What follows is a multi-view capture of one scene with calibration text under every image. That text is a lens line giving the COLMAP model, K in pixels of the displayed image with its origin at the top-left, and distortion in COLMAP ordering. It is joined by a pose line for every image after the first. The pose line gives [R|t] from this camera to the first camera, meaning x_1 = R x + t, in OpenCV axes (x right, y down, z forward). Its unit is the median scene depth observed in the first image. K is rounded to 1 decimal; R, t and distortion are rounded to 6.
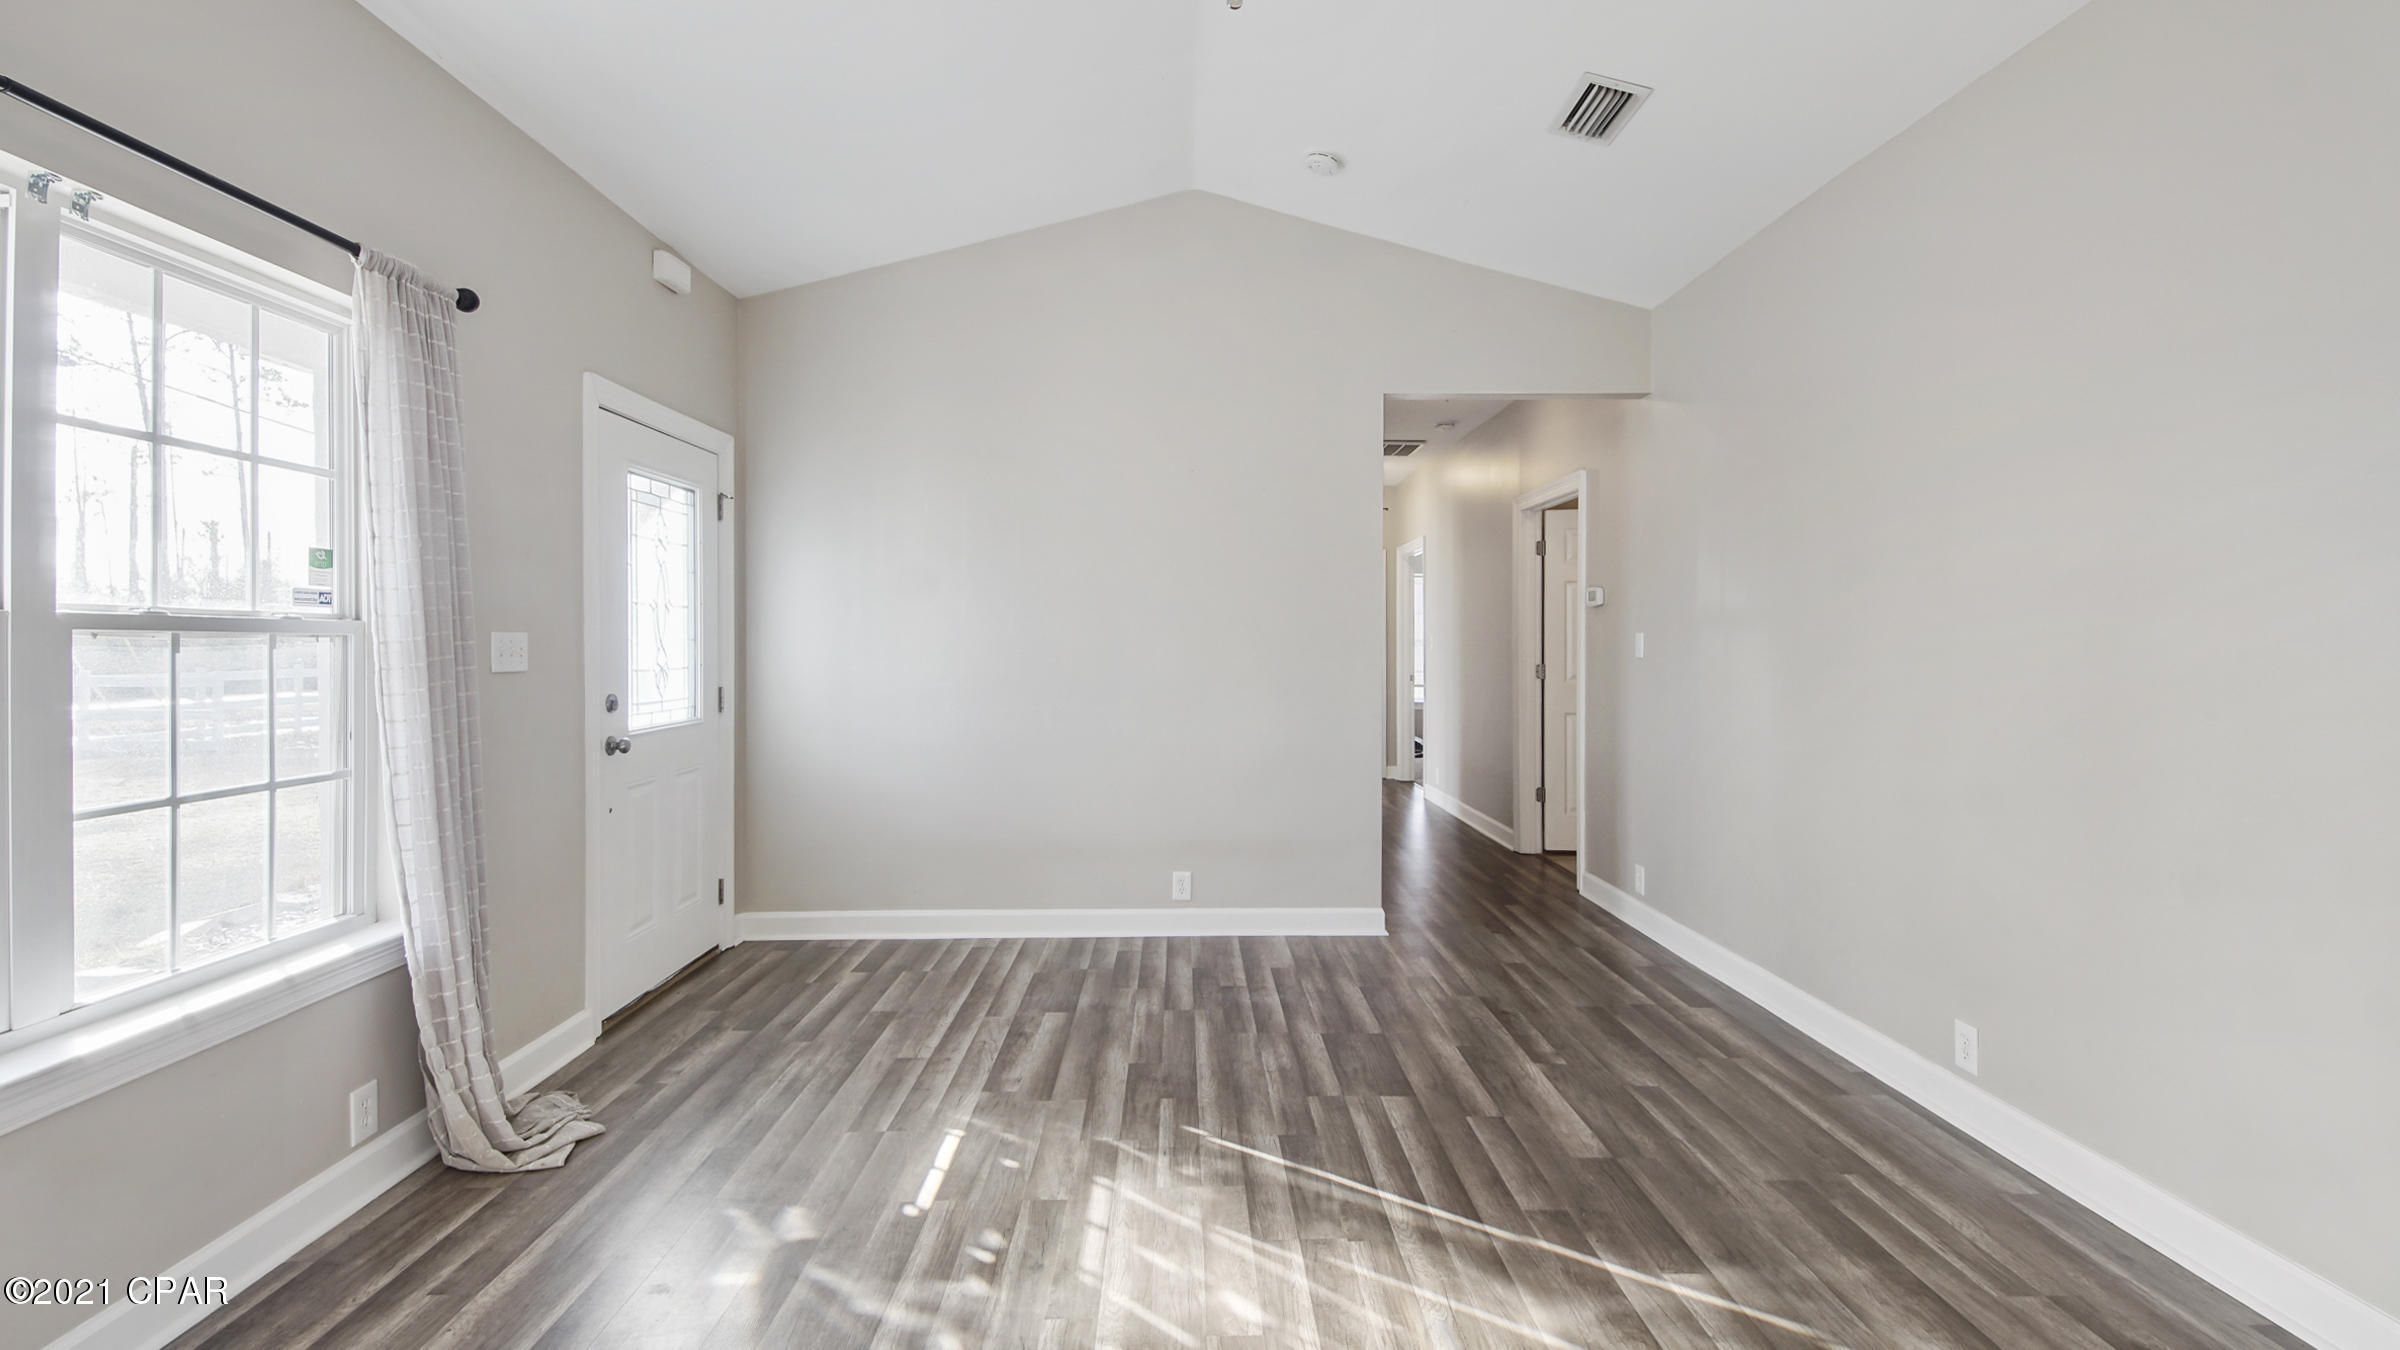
lens RADIAL K [[1094.7, 0, 1207.4], [0, 1094.7, 640.4], [0, 0, 1]] dist [0.001191, -0.000007]
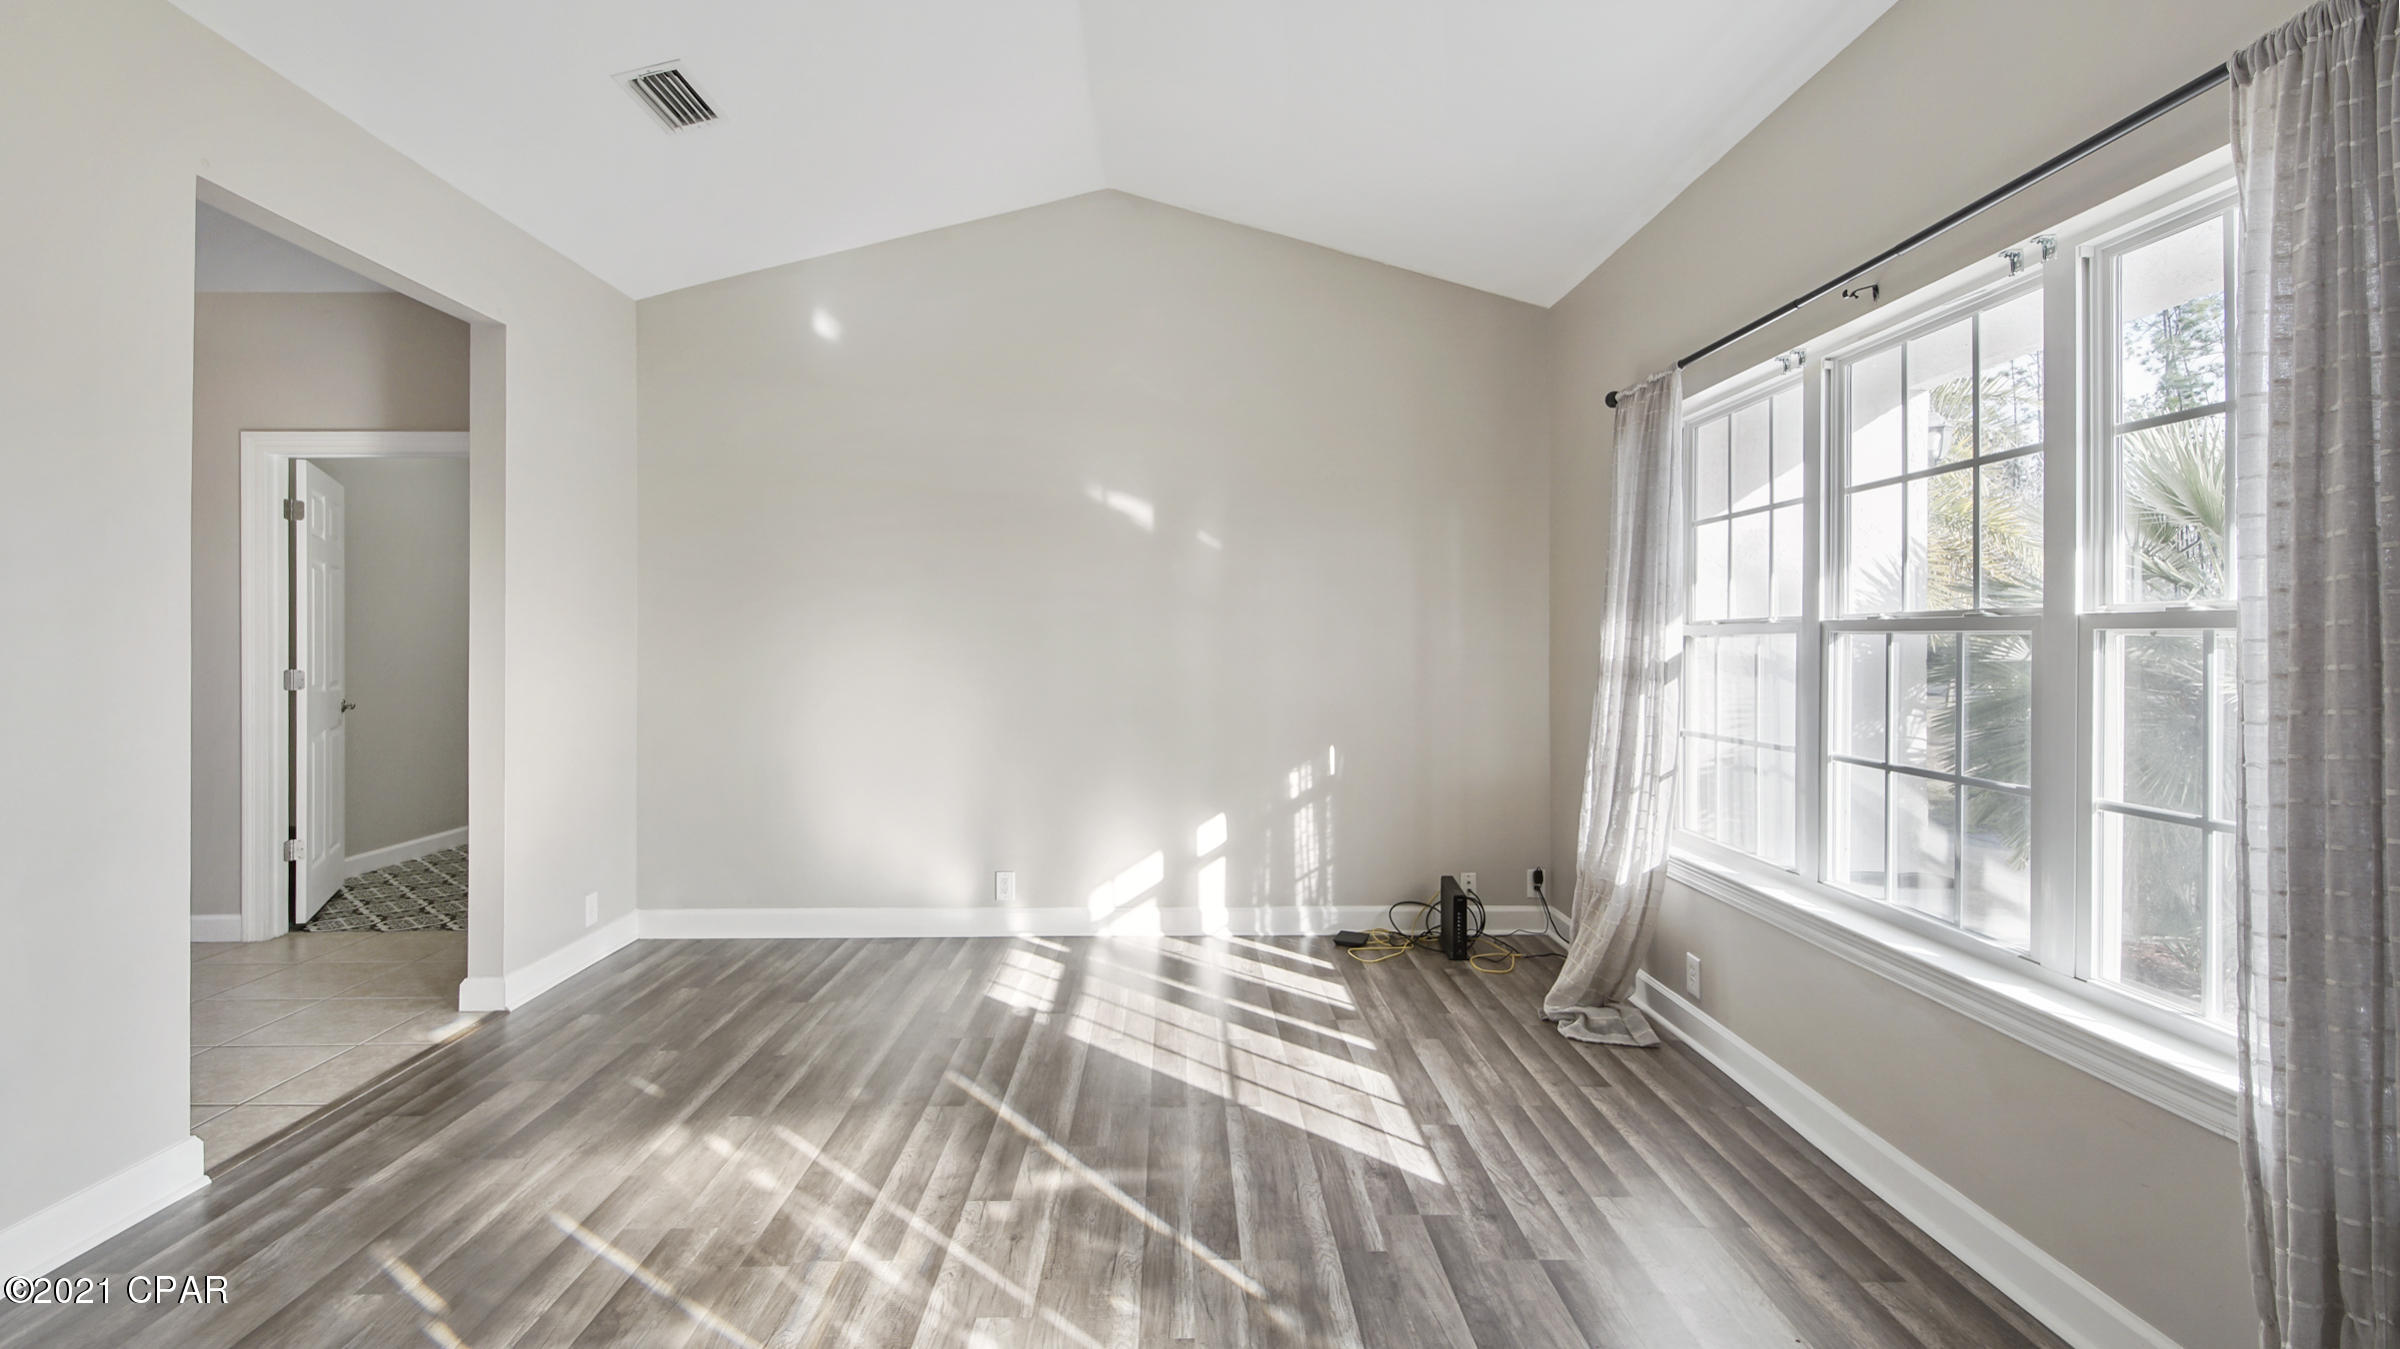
lens RADIAL K [[1094.7, 0, 1207.4], [0, 1094.7, 639.9], [0, 0, 1]] dist [0.001191, -0.000007]
pose [[-0.999975, -0.000634, 0.007020, -0.170626], [-0.000590, 0.999980, 0.006308, -0.004387], [-0.007024, 0.006303, -0.999955, 2.004413]]
